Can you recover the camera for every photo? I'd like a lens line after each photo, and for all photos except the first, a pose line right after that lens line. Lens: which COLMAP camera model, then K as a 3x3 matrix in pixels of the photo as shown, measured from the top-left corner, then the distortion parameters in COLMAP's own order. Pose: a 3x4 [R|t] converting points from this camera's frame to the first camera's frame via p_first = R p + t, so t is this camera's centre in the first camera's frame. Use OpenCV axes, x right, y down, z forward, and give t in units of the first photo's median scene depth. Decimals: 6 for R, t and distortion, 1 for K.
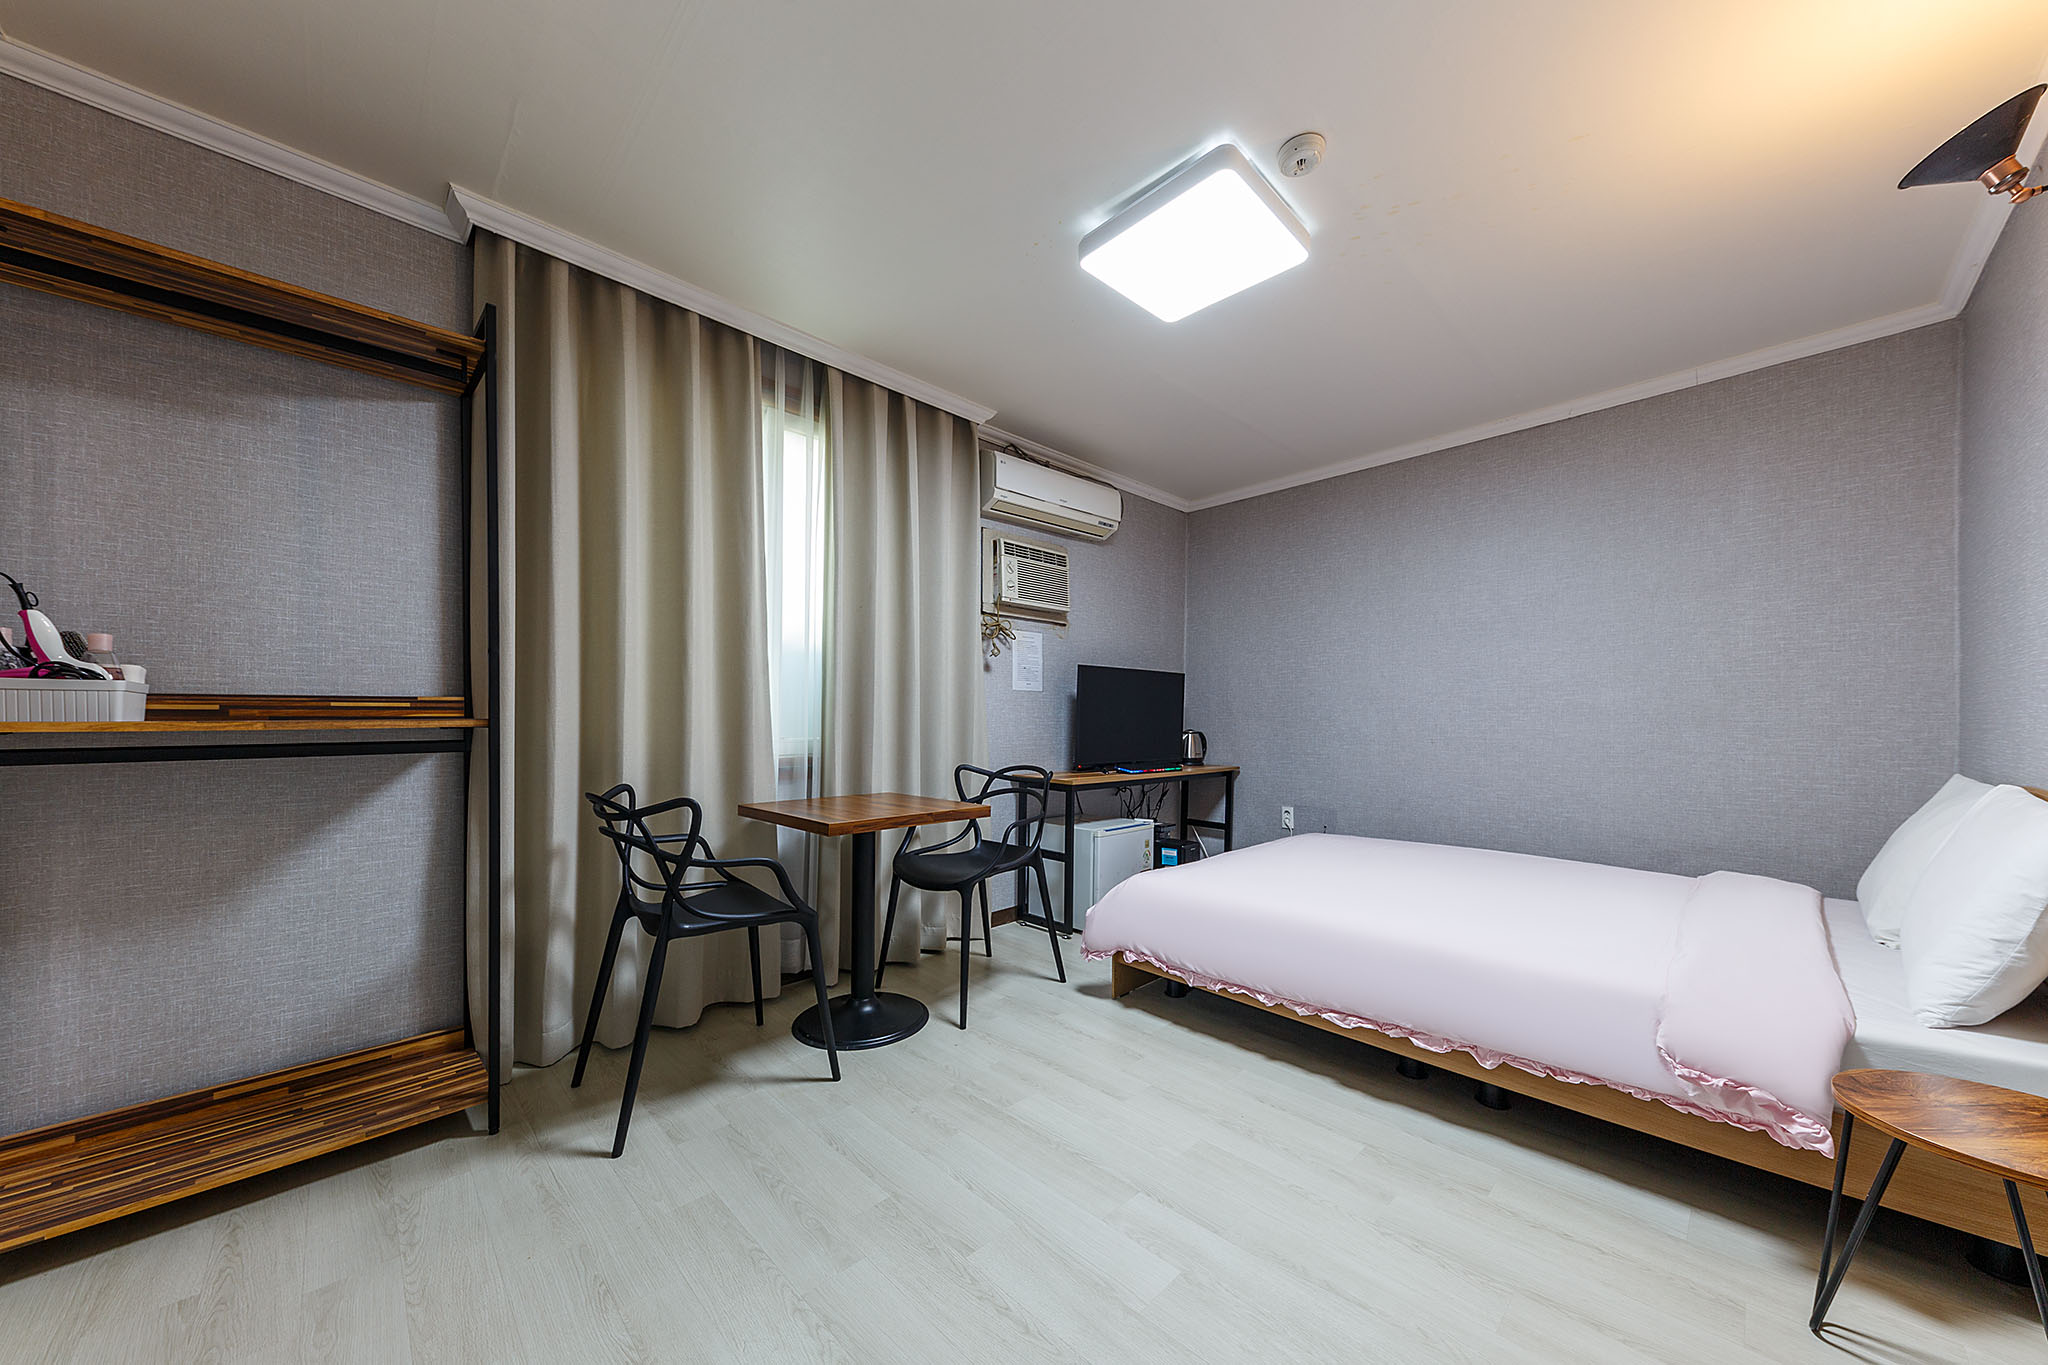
lens RADIAL K [[700.1, 0, 1020.4], [0, 700.1, 721.4], [0, 0, 1]] dist [0.000606, -0.000071]
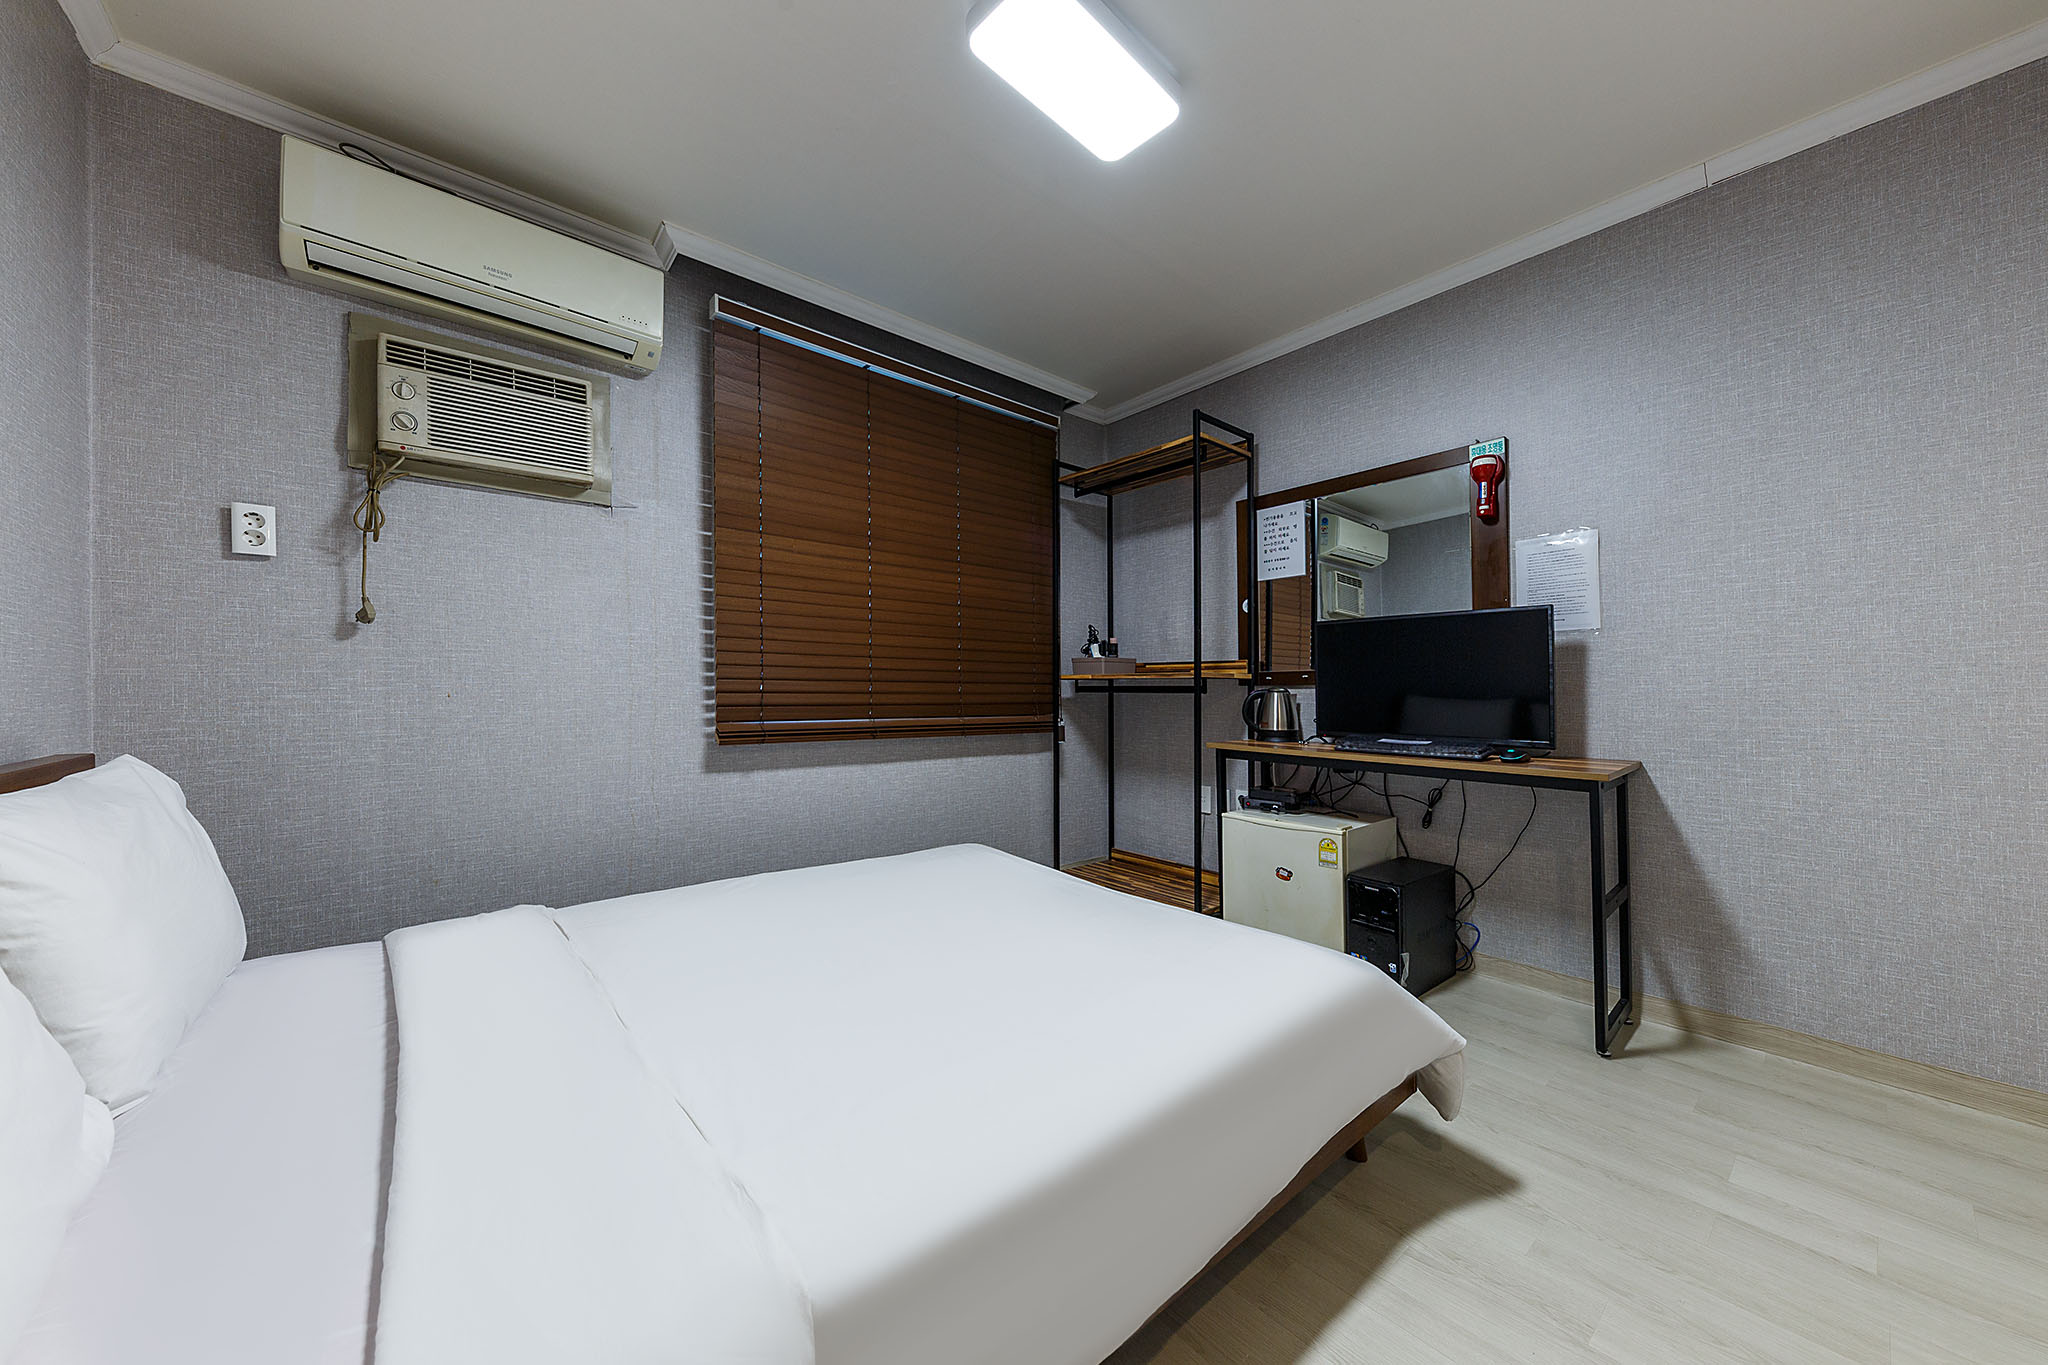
lens RADIAL K [[700.1, 0, 1020.4], [0, 700.1, 721.4], [0, 0, 1]] dist [0.000606, -0.000071]
pose [[0.993279, 0.012582, -0.115056, 0.538712], [-0.007705, 0.999057, 0.042736, 0.014555], [0.115485, -0.041563, 0.992439, 0.502204]]
